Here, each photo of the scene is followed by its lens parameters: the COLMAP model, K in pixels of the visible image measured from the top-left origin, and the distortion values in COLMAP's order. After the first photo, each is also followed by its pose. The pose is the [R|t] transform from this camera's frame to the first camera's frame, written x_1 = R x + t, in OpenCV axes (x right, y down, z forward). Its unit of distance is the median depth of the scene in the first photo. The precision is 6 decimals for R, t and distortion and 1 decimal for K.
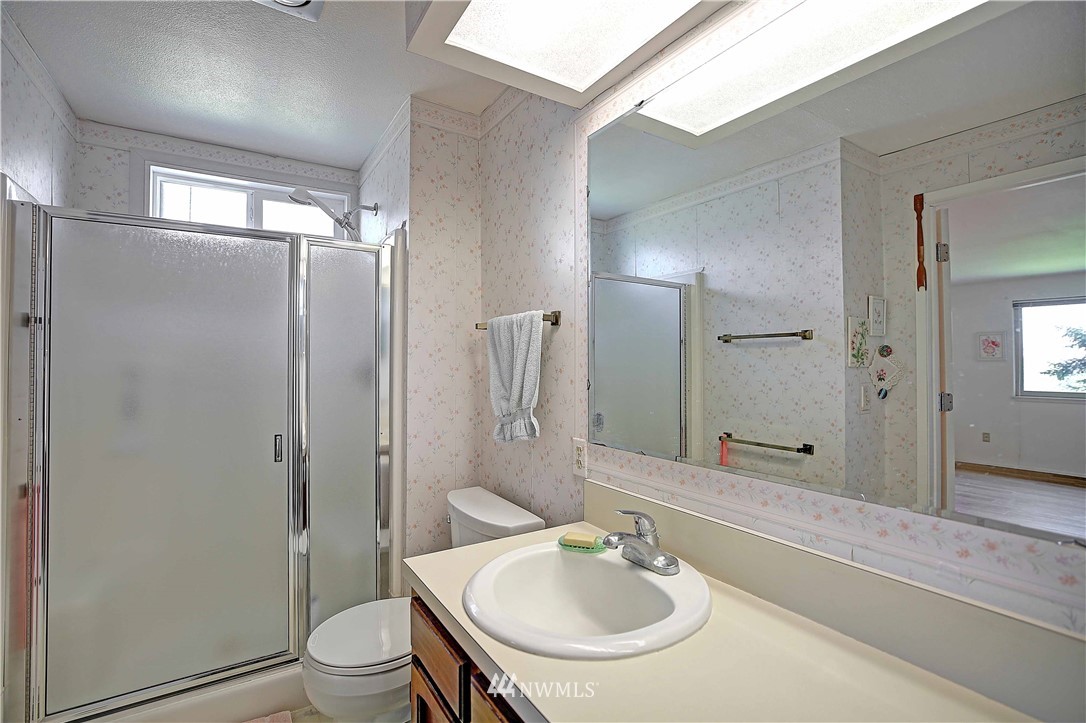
lens RADIAL K [[496.8, 0, 538.8], [0, 496.8, 355.7], [0, 0, 1]] dist [-0.023050, 0.001014]
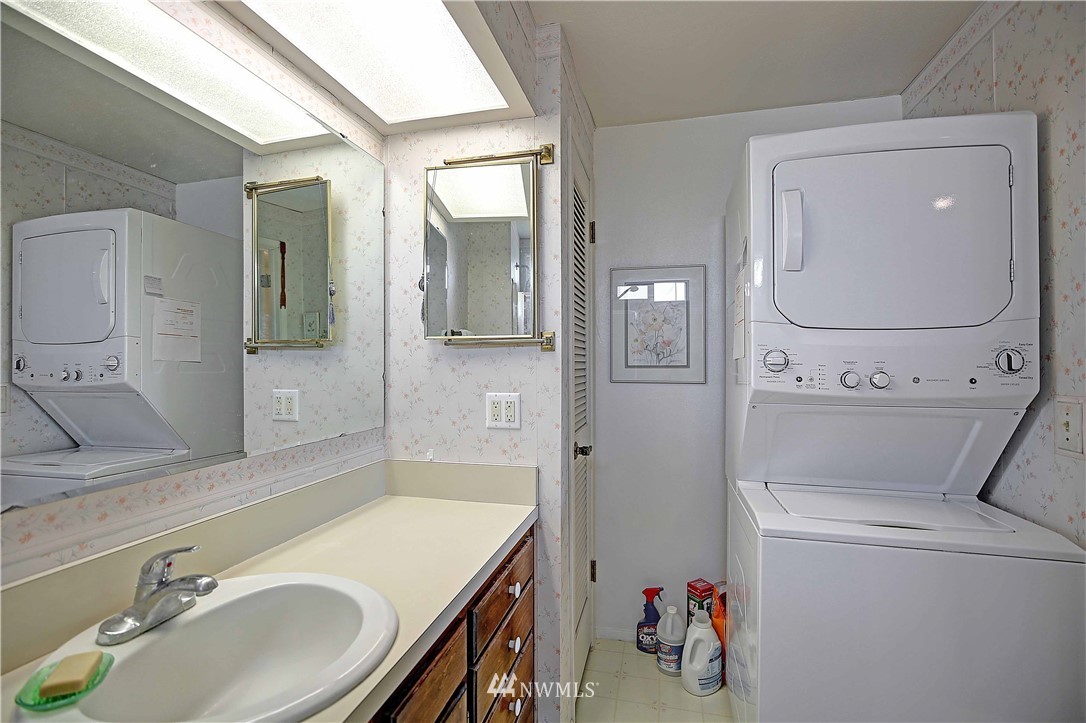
lens RADIAL K [[496.8, 0, 538.8], [0, 496.8, 355.7], [0, 0, 1]] dist [-0.023050, 0.001014]
pose [[-0.685912, -0.005587, 0.727663, -0.802026], [-0.028627, 0.999404, -0.019311, 0.011184], [-0.727121, -0.034076, -0.685663, 1.204948]]
